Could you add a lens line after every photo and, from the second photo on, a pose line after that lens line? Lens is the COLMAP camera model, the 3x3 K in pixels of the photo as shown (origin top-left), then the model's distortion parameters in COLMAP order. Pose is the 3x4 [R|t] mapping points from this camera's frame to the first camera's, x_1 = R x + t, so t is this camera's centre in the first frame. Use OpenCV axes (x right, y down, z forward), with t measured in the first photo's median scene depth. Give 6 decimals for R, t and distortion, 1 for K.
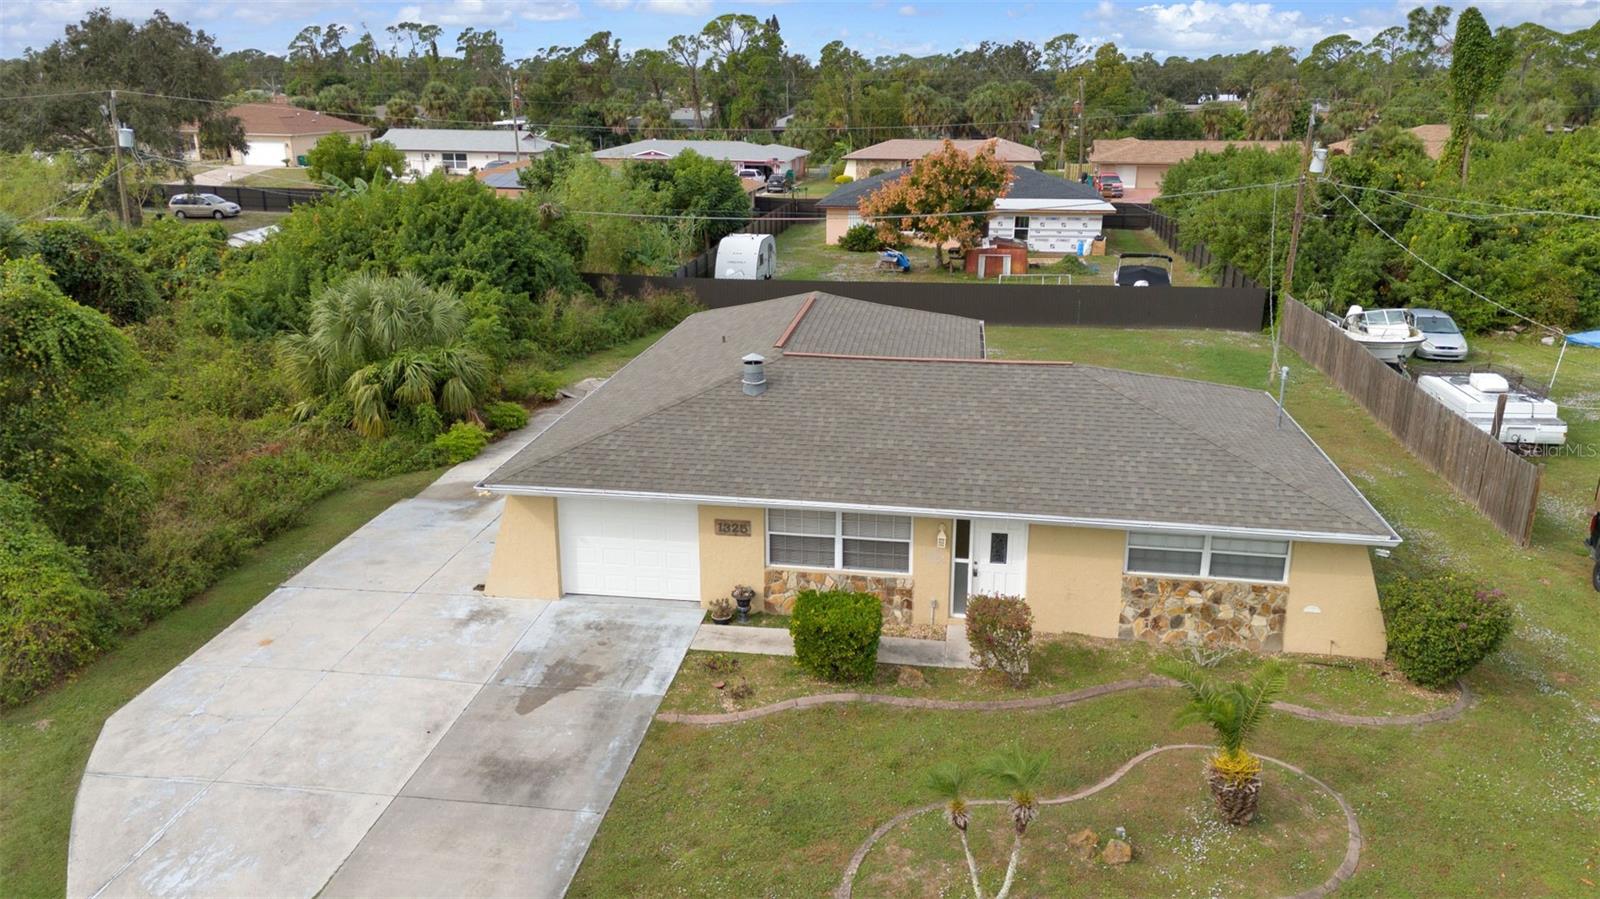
lens RADIAL K [[1177.4, 0, 809.5], [0, 1177.4, 447.4], [0, 0, 1]] dist [0.083482, -0.088589]
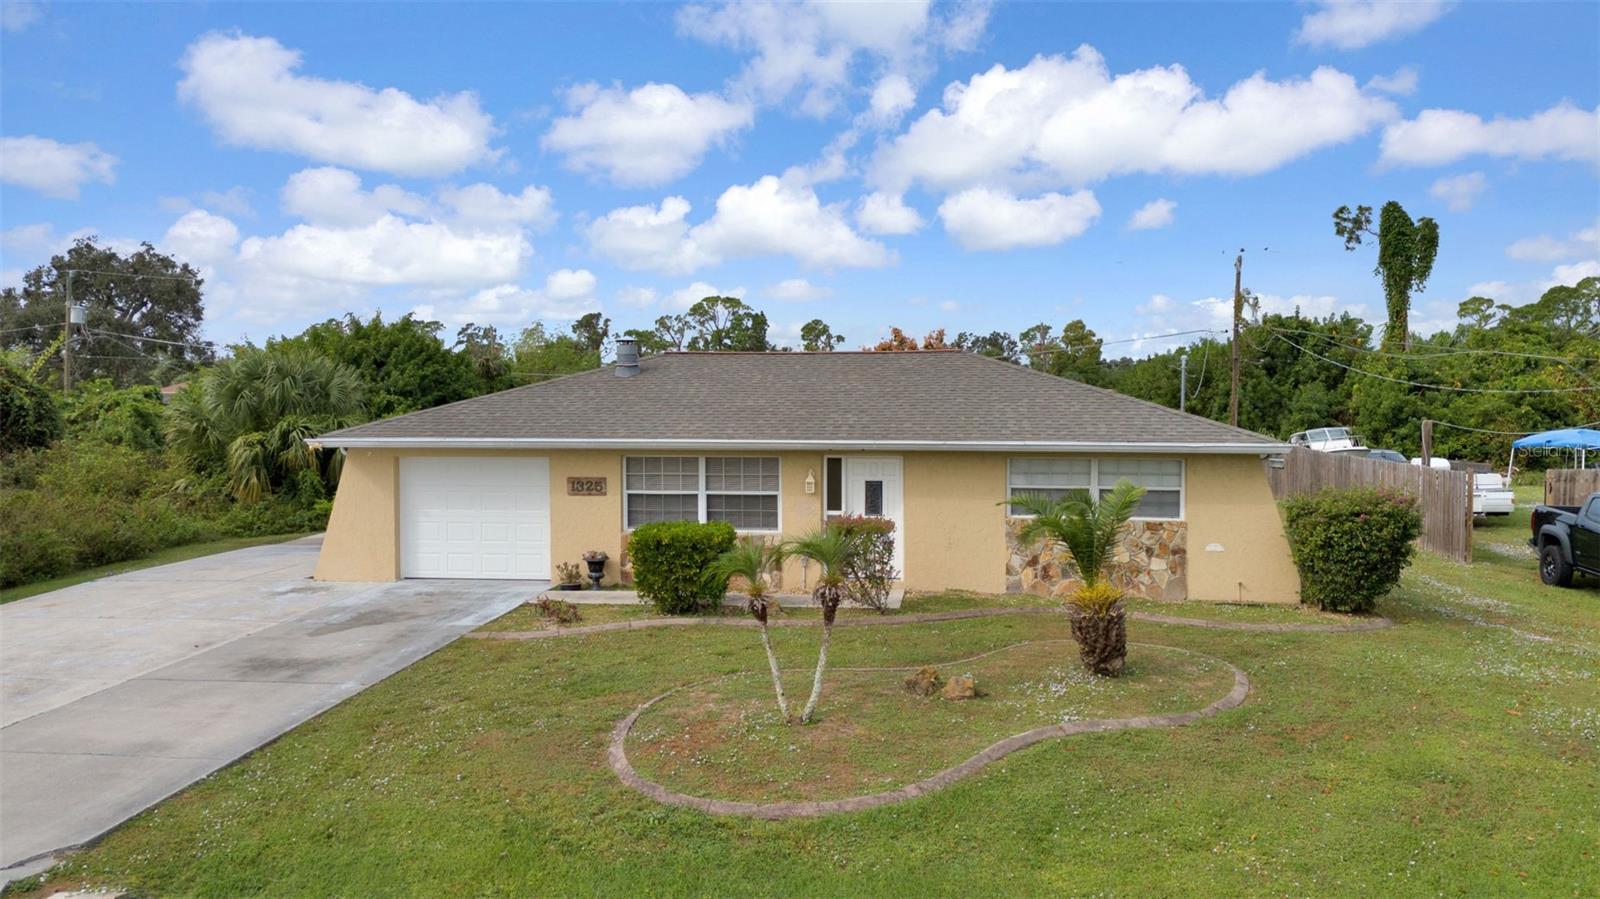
lens RADIAL K [[1190.1, 0, 808.6], [0, 1190.1, 441.3], [0, 0, 1]] dist [0.090343, -0.086291]
pose [[0.999976, -0.006791, 0.000955, 0.107168], [0.006804, 0.965062, -0.261934, 0.280470], [0.000857, 0.261934, 0.965085, 0.092251]]
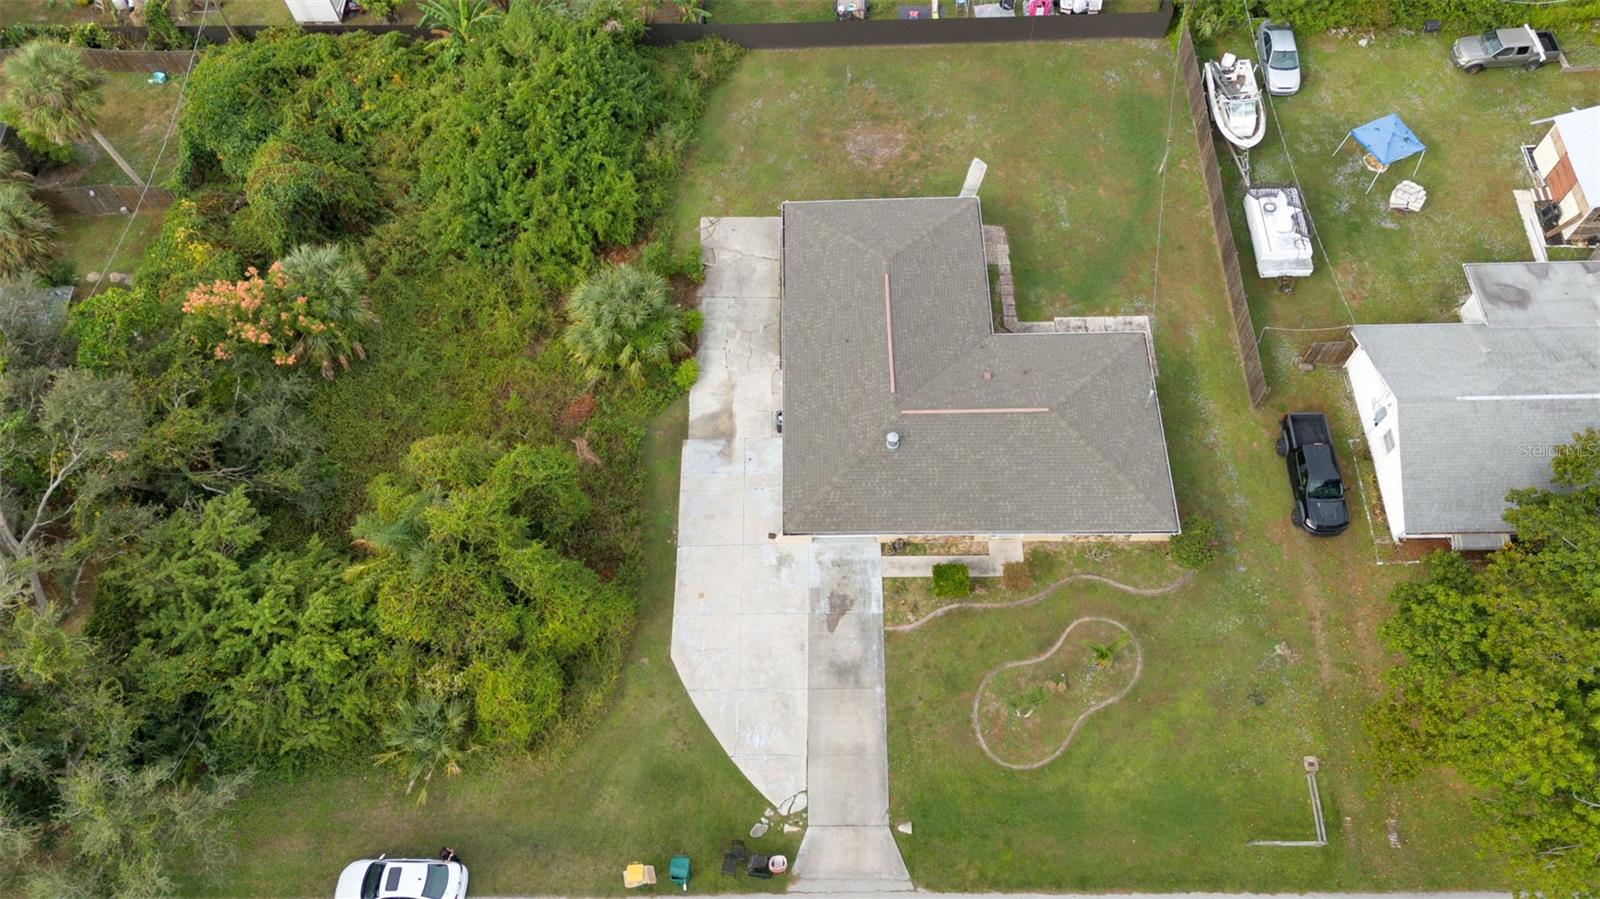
lens RADIAL K [[1177.4, 0, 809.5], [0, 1177.4, 447.4], [0, 0, 1]] dist [0.083482, -0.088589]
pose [[0.988587, -0.139921, 0.055843, -0.327697], [0.060249, 0.706934, 0.704709, -1.608753], [-0.138081, -0.693302, 0.707295, -0.441229]]
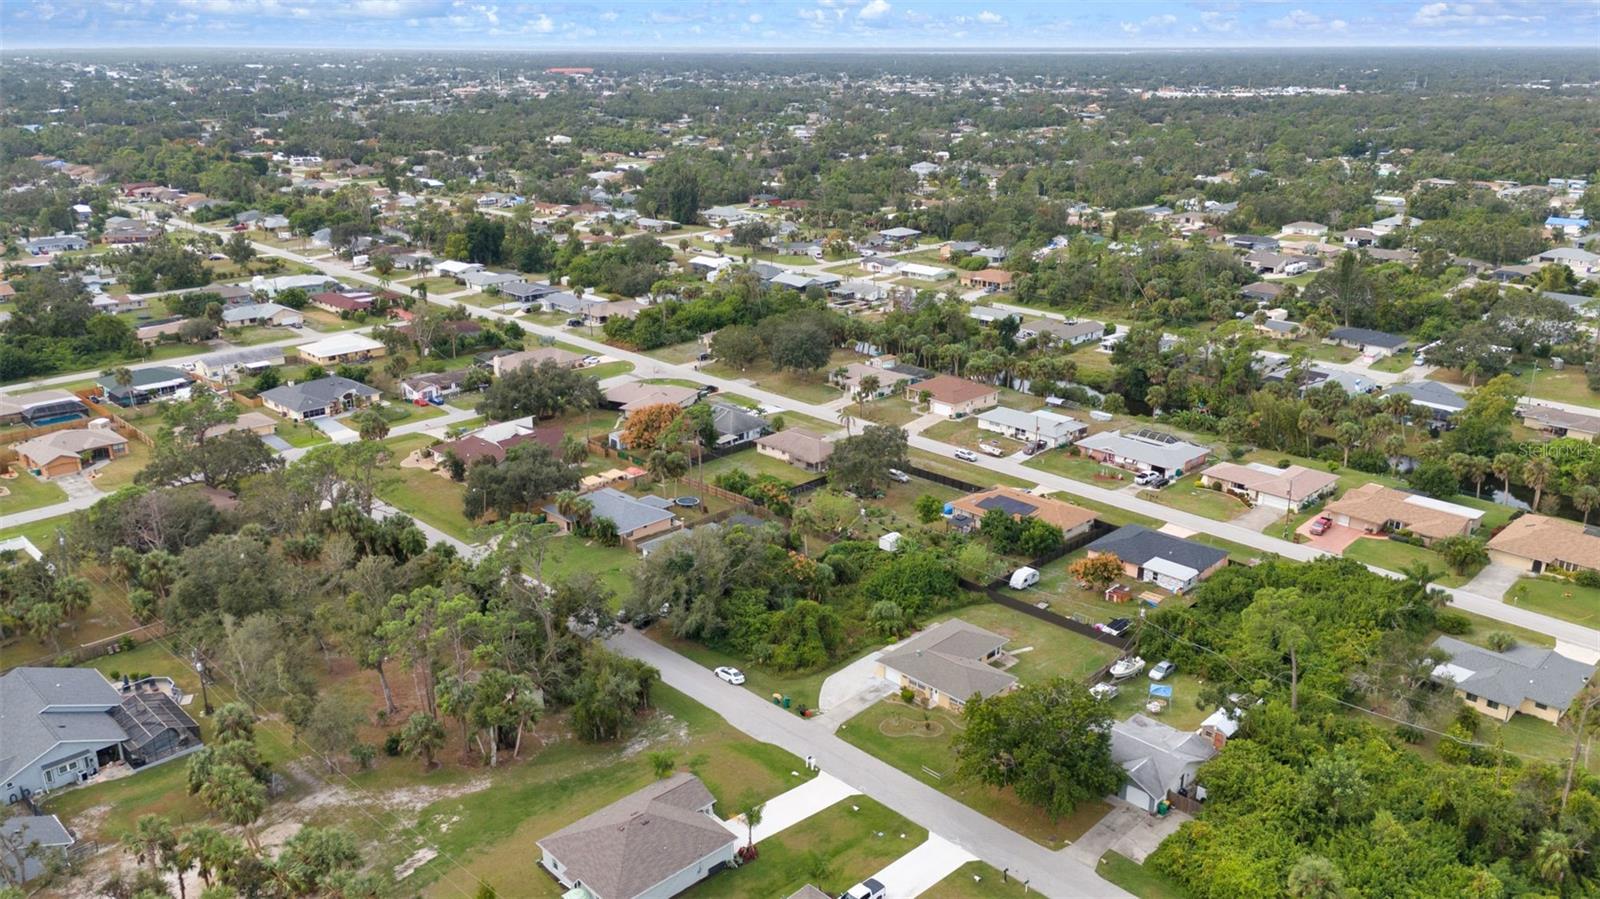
lens RADIAL K [[1236.3, 0, 788.0], [0, 1236.3, 424.8], [0, 0, 1]] dist [0.088832, -0.103045]
pose [[0.801424, 0.177950, -0.571011, 3.279392], [-0.172211, 0.982938, 0.064623, -1.735848], [0.572769, 0.046544, 0.818395, -5.417355]]
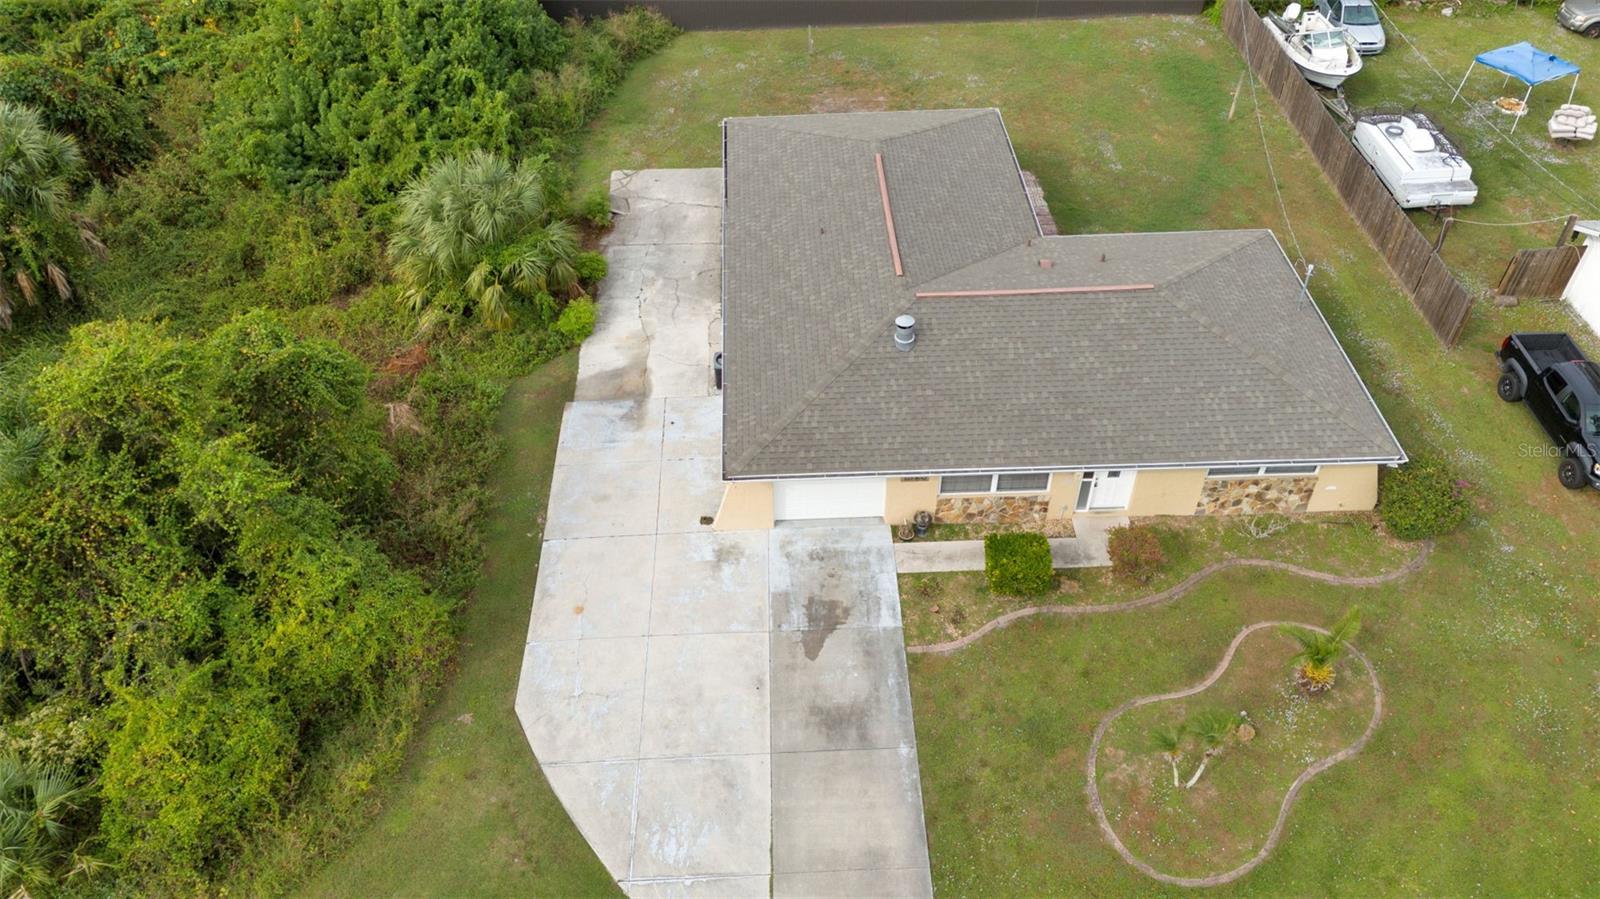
lens RADIAL K [[1171.6, 0, 808.2], [0, 1171.6, 450.5], [0, 0, 1]] dist [0.064087, -0.047765]
pose [[0.982447, -0.134290, 0.129477, -0.344494], [0.062686, 0.891392, 0.448878, -0.543273], [-0.175694, -0.432882, 0.884163, -0.105848]]
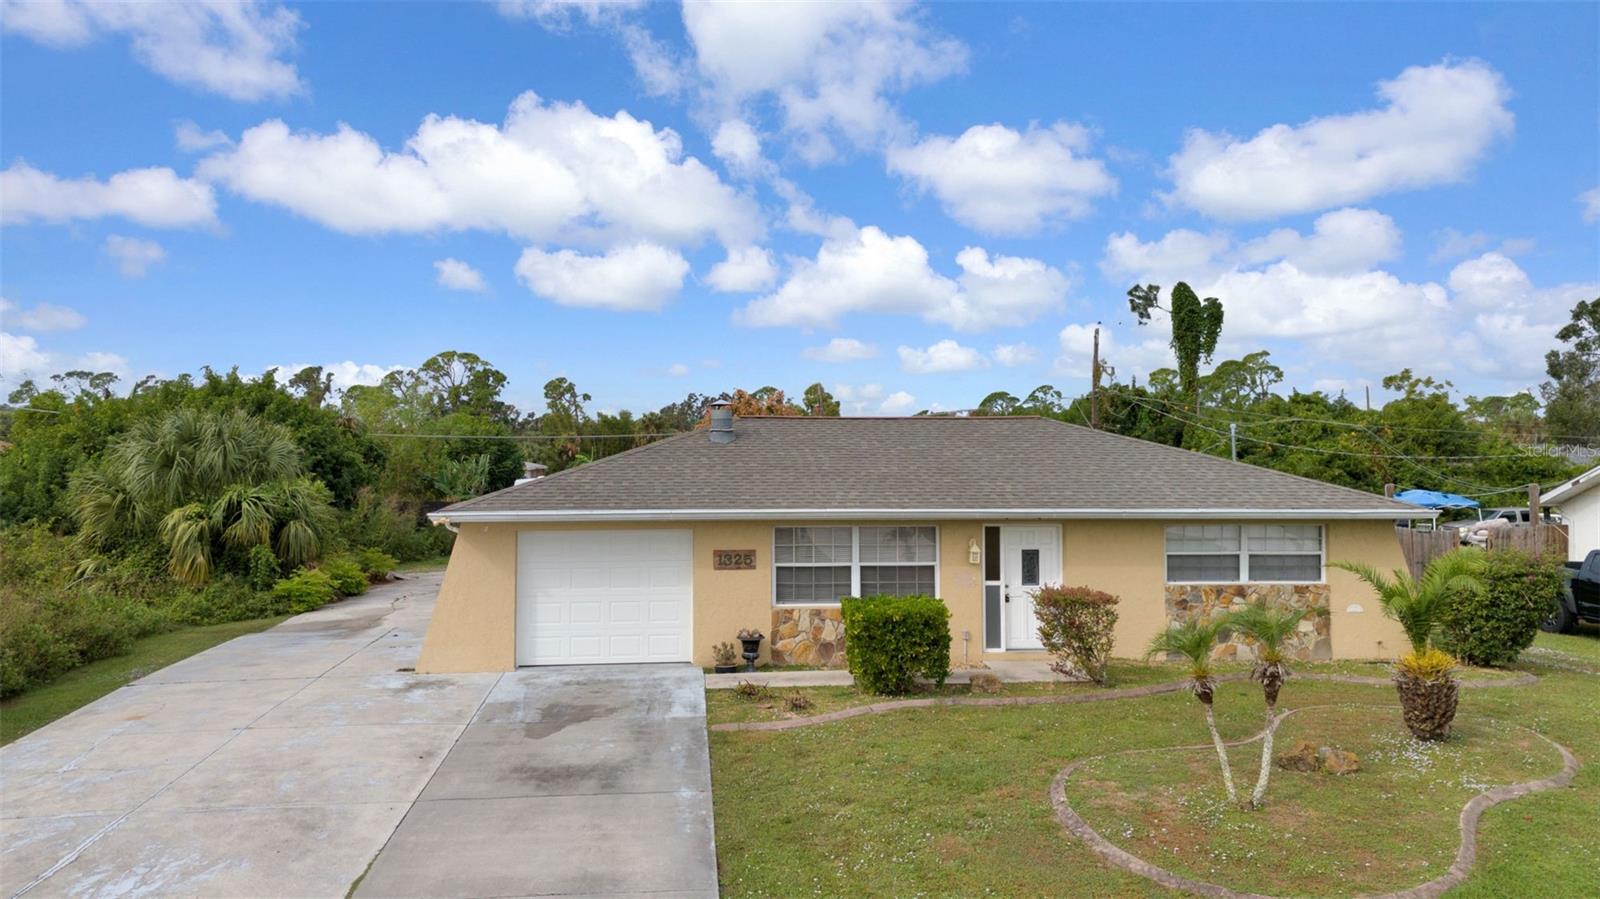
lens RADIAL K [[1193.2, 0, 782.2], [0, 1193.2, 446.0], [0, 0, 1]] dist [0.088492, -0.096882]
pose [[0.972519, -0.004370, 0.232783, -0.235267], [0.075096, 0.952275, -0.295859, 0.250970], [-0.220381, 0.305210, 0.926434, 0.156712]]
